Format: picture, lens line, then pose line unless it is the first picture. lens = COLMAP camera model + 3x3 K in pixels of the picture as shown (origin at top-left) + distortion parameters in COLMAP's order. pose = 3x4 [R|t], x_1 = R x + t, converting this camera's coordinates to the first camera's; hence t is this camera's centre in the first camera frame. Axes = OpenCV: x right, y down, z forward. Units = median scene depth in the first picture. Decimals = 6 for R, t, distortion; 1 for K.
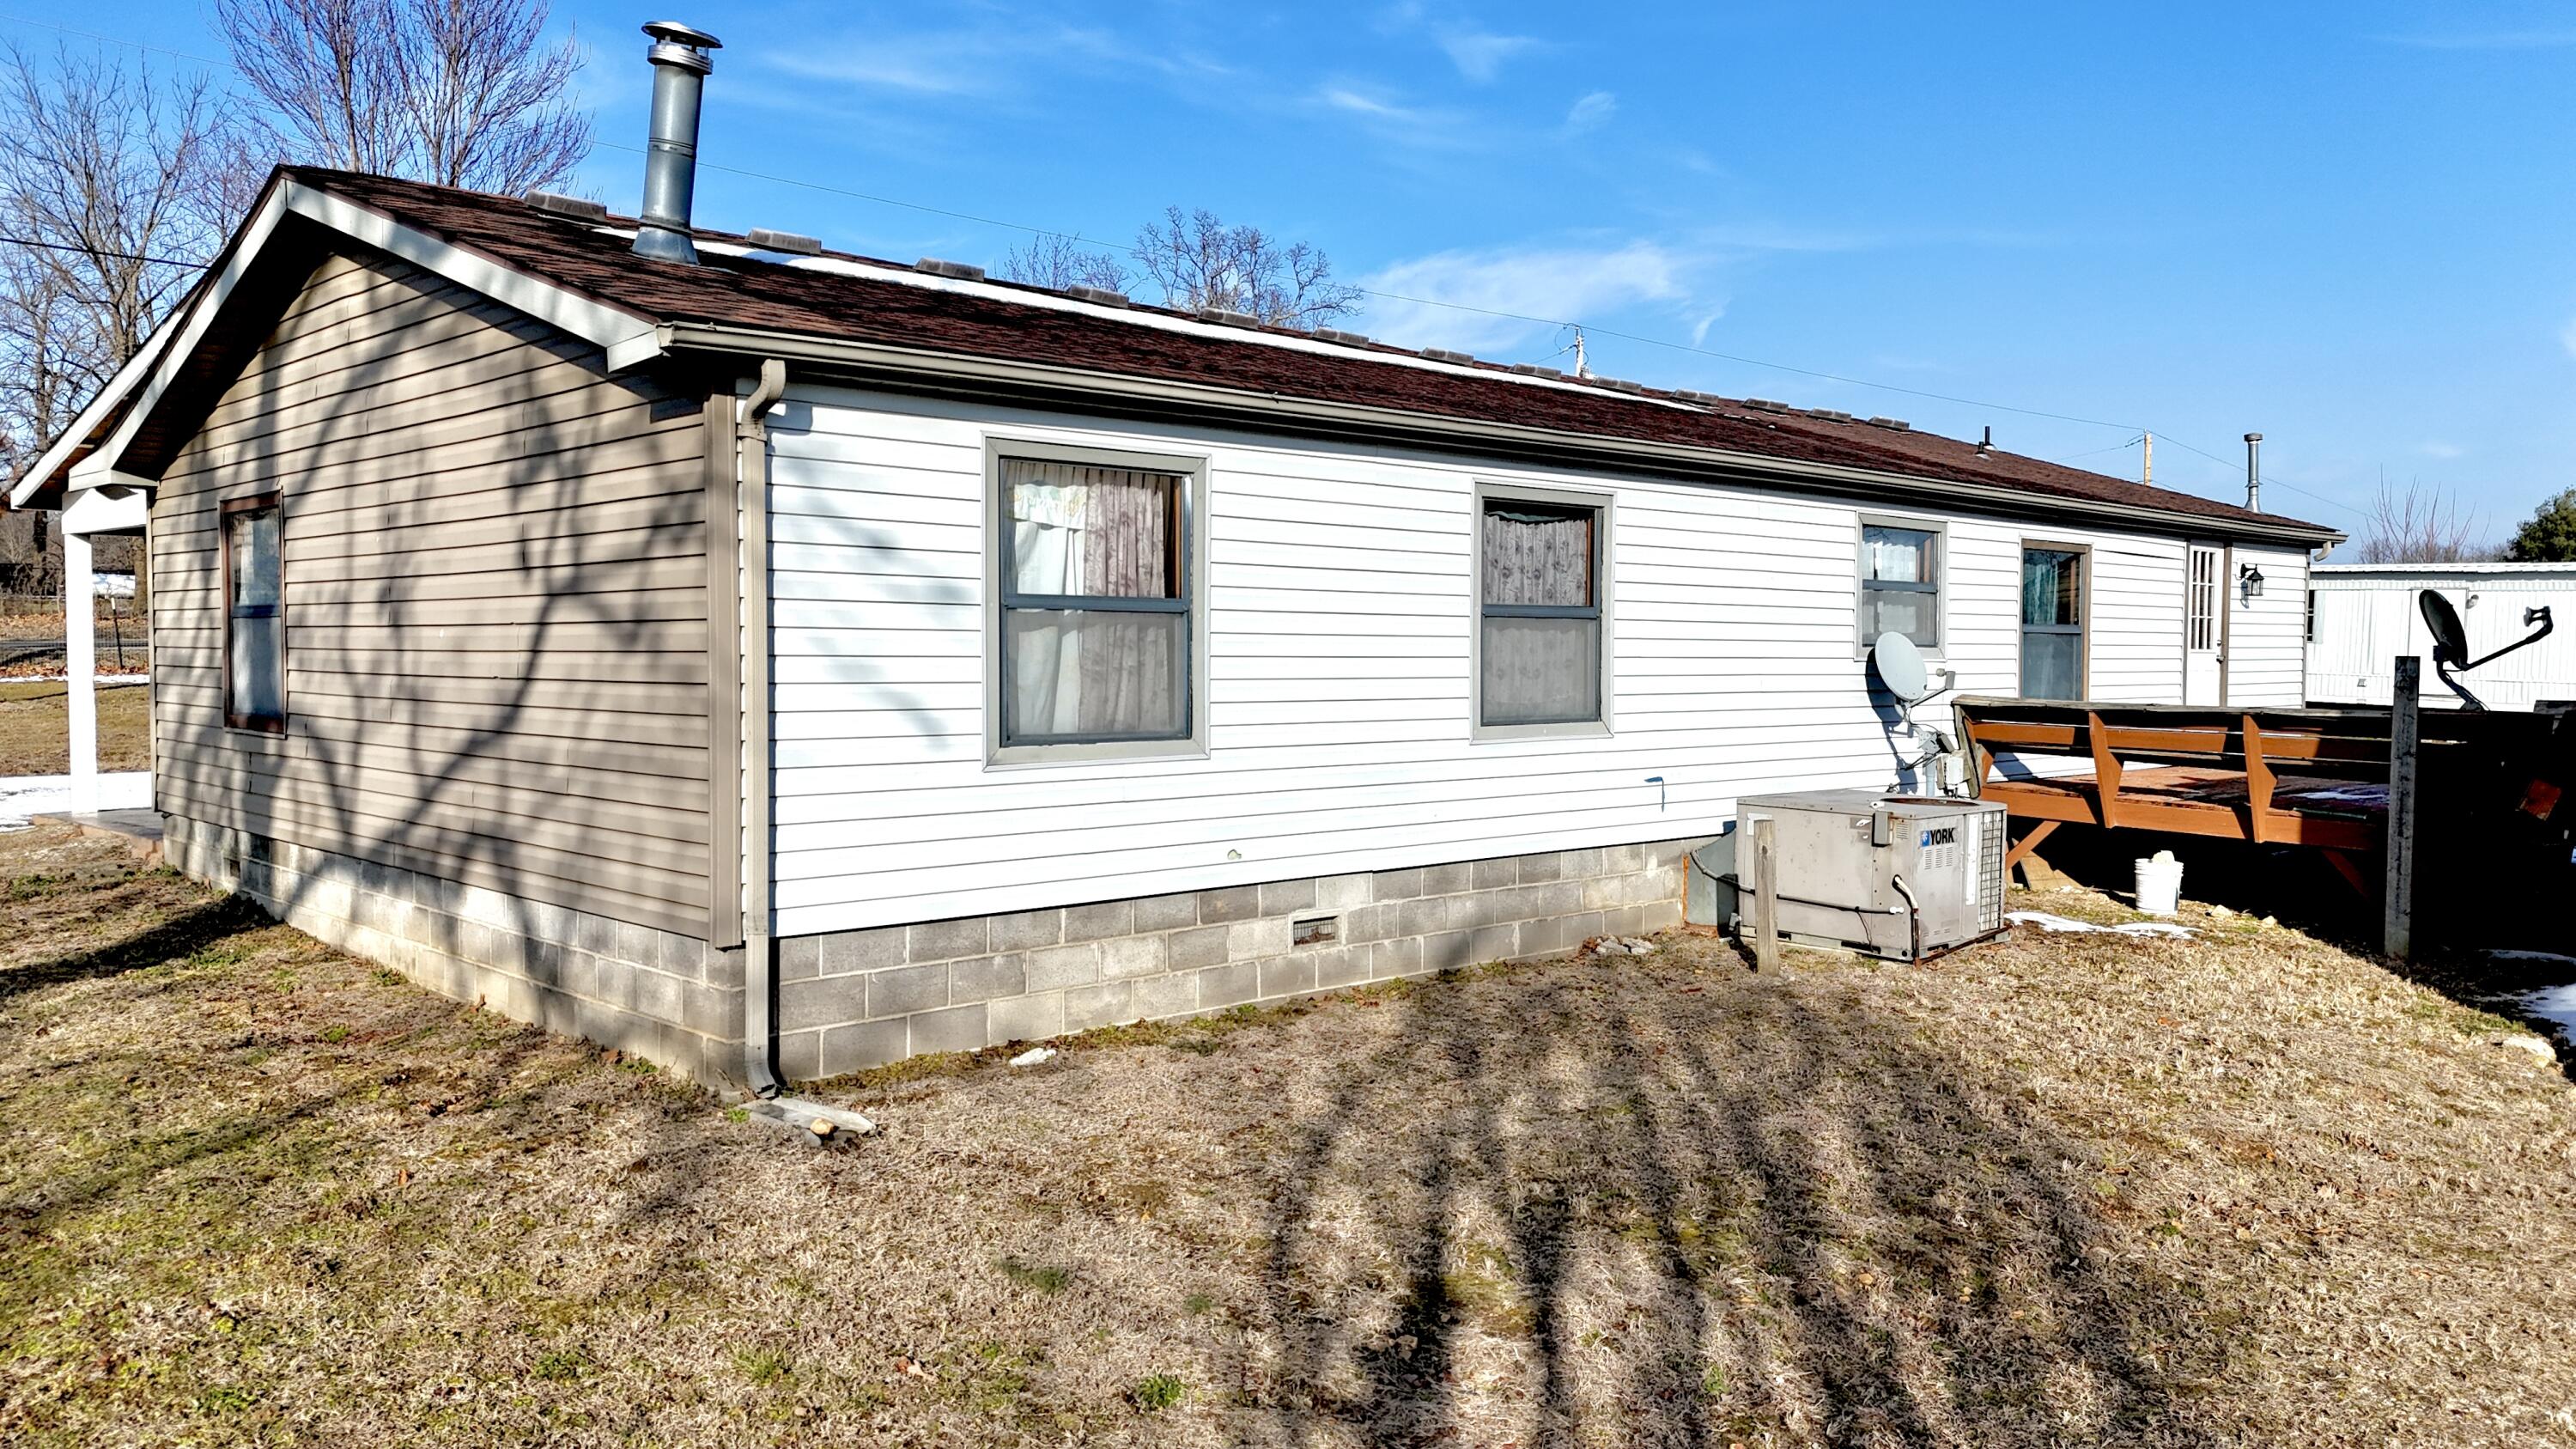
lens RADIAL K [[1915.7, 0, 1288.0], [0, 1915.7, 724.5], [0, 0, 1]] dist [0.063757, -0.063105]
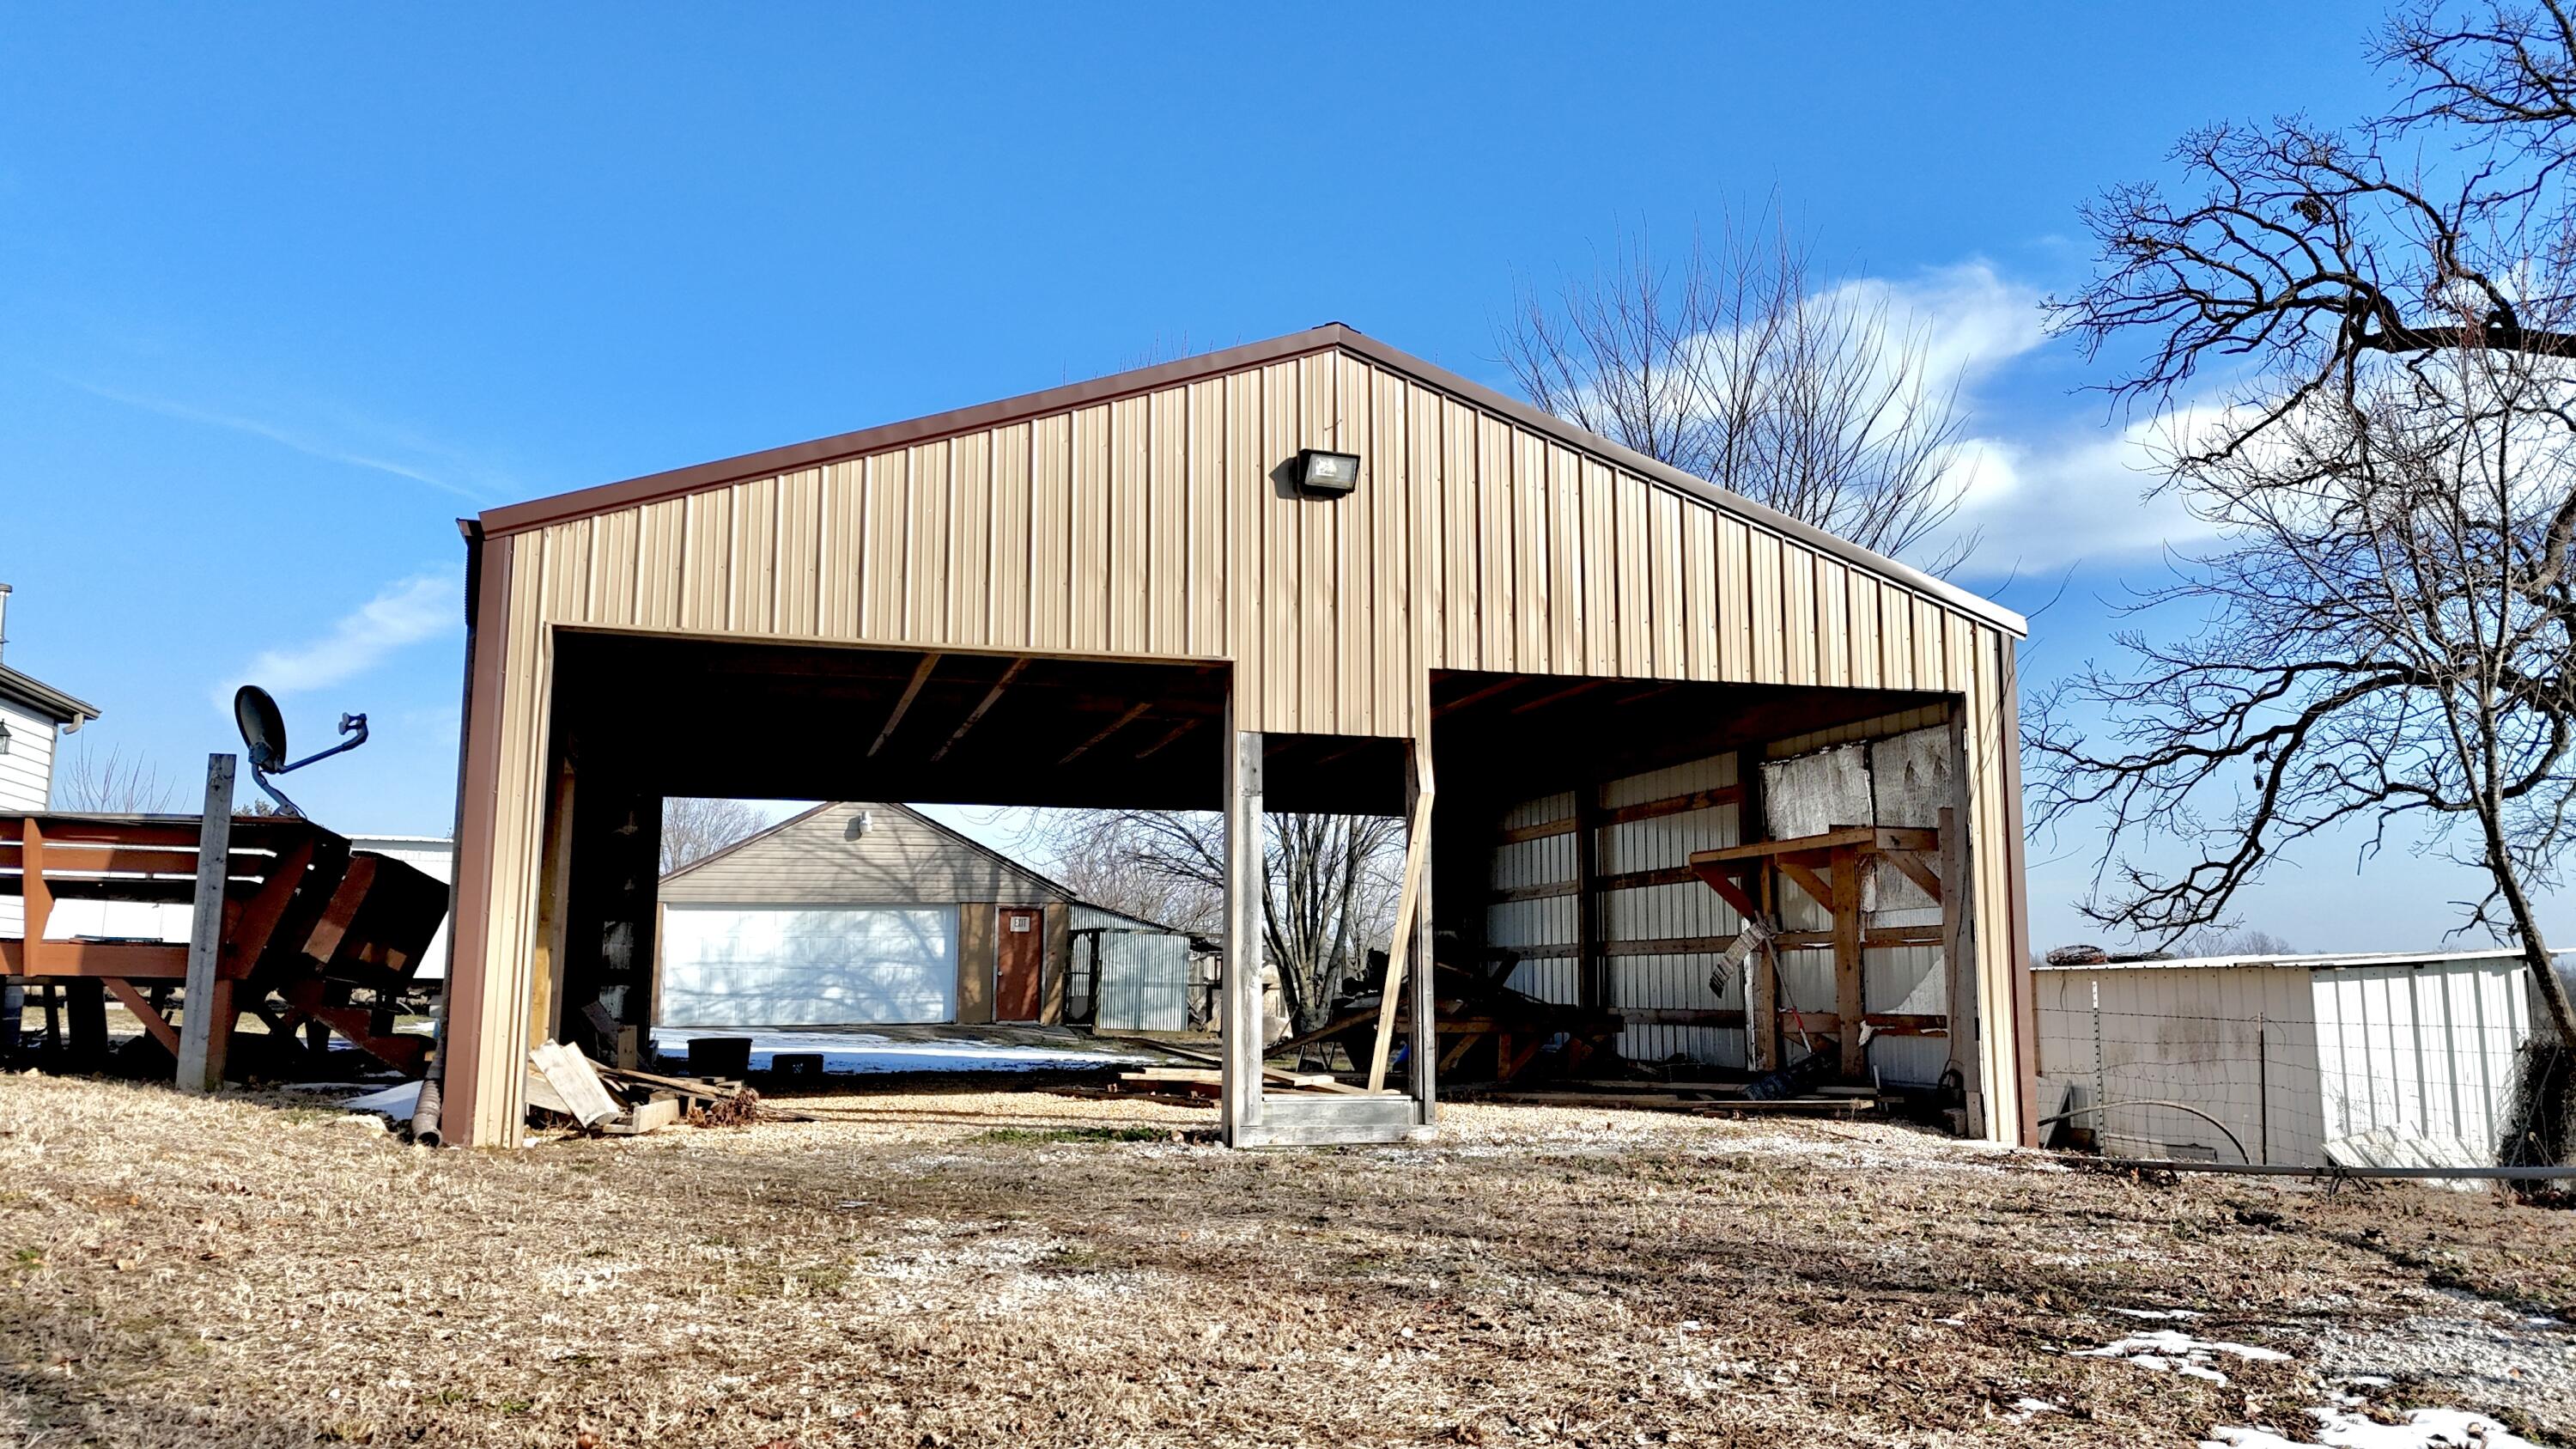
lens RADIAL K [[1915.7, 0, 1288.0], [0, 1915.7, 724.5], [0, 0, 1]] dist [0.063757, -0.063105]
pose [[0.467454, 0.121388, 0.875643, 0.000795], [0.029412, 0.987844, -0.152643, 0.108192], [-0.883528, 0.097108, 0.458201, 0.126214]]
